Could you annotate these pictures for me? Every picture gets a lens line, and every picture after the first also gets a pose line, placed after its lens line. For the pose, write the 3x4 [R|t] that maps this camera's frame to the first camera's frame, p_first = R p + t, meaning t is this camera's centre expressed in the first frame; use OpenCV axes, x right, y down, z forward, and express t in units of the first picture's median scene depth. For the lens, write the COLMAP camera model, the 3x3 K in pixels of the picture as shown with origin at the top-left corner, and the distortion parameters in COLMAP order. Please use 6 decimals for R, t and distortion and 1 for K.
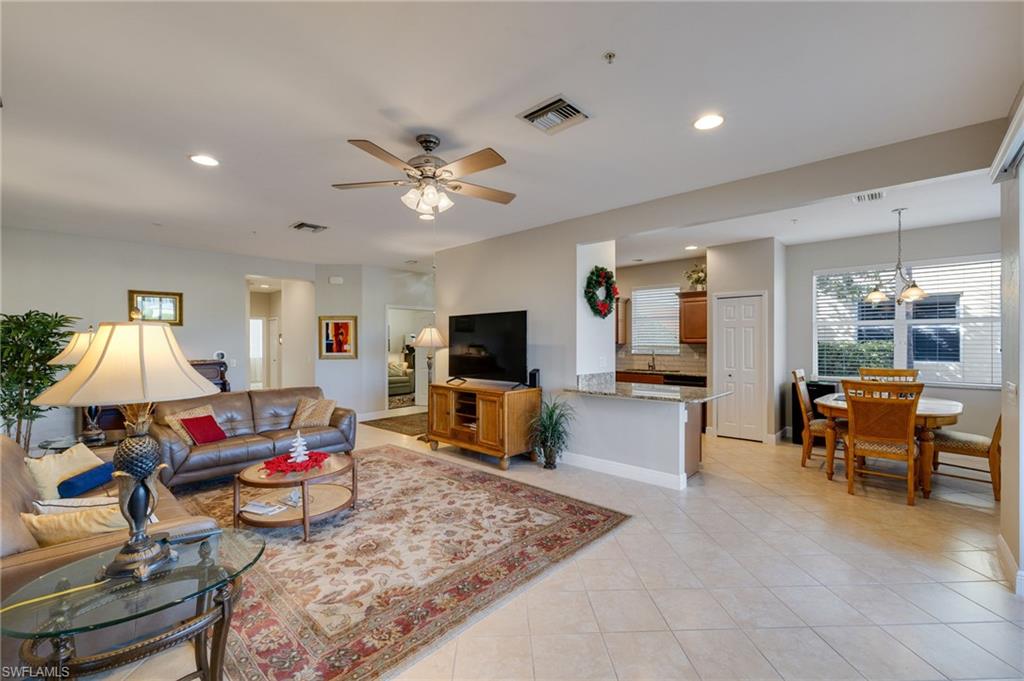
lens RADIAL K [[428.8, 0, 512.7], [0, 428.8, 343.2], [0, 0, 1]] dist [-0.000618, -0.000561]
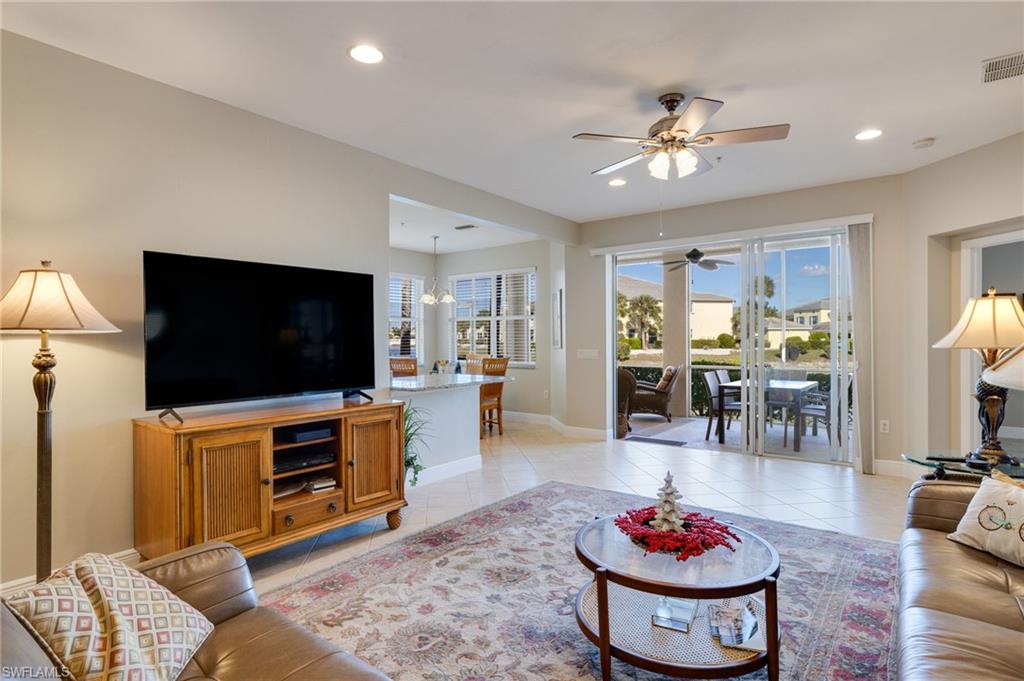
lens RADIAL K [[534.2, 0, 514.1], [0, 534.2, 337.4], [0, 0, 1]] dist [-0.003818, -0.000548]
pose [[-0.104863, 0.008580, 0.994450, -1.058070], [0.012379, 0.999897, -0.007322, 0.034331], [-0.994410, 0.011542, -0.104958, 1.179252]]
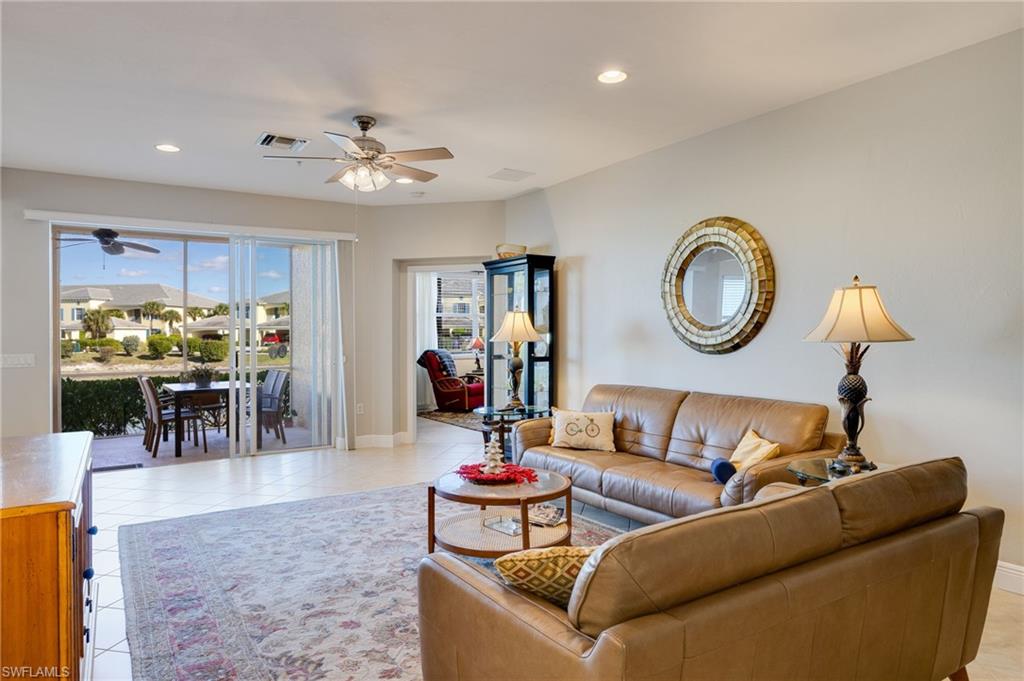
lens RADIAL K [[633.0, 0, 503.0], [0, 633.0, 323.3], [0, 0, 1]] dist [0.004057, 0.001048]
pose [[-0.967485, 0.017648, 0.252310, -0.729394], [0.014688, 0.999799, -0.013612, 0.030061], [-0.252500, -0.009463, -0.967551, 1.925238]]
